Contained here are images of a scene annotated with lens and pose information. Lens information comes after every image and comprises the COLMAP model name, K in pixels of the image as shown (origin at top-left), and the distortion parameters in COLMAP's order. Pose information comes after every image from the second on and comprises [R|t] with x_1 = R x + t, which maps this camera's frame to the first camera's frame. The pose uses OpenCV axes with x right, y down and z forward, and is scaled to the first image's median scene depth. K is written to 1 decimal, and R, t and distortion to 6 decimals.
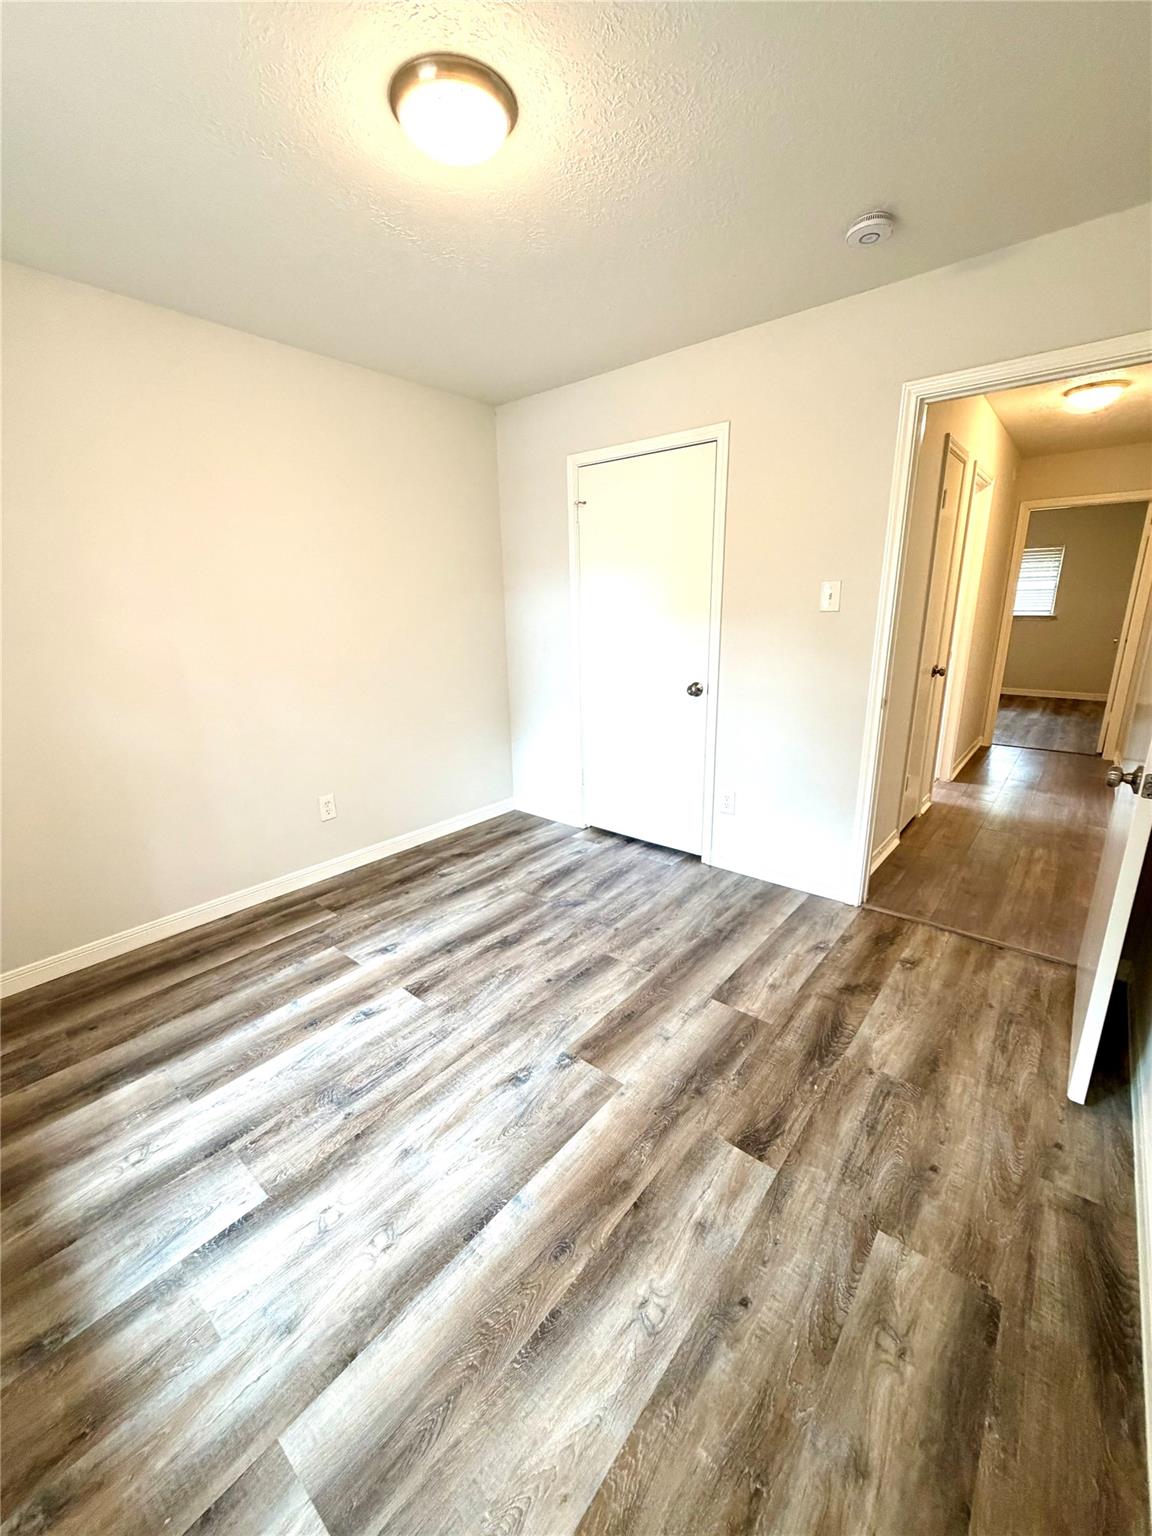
lens RADIAL K [[616.2, 0, 580.1], [0, 616.2, 765.8], [0, 0, 1]] dist [0.000198, 0.000488]
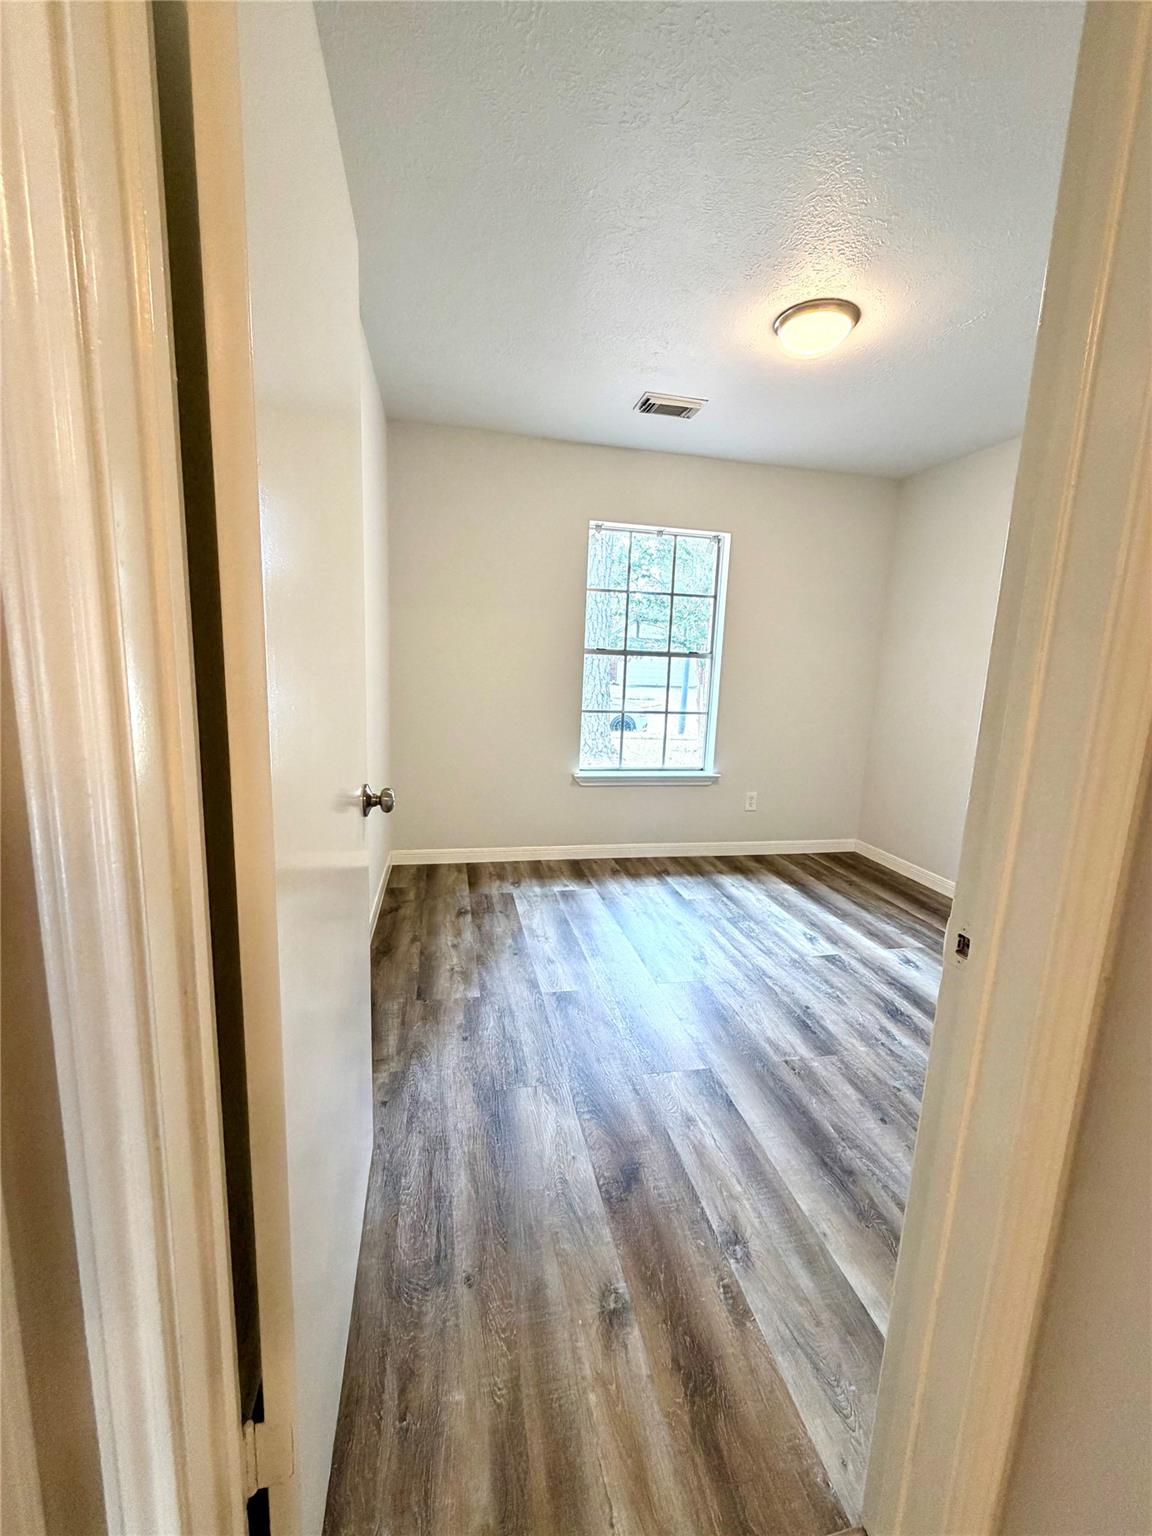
lens RADIAL K [[616.2, 0, 580.9], [0, 616.2, 757.3], [0, 0, 1]] dist [0.000198, 0.000488]
pose [[-0.615402, 0.115390, -0.779722, 1.005529], [-0.237758, 0.915974, 0.323206, -0.292123], [0.751500, 0.384287, -0.536257, 1.206914]]
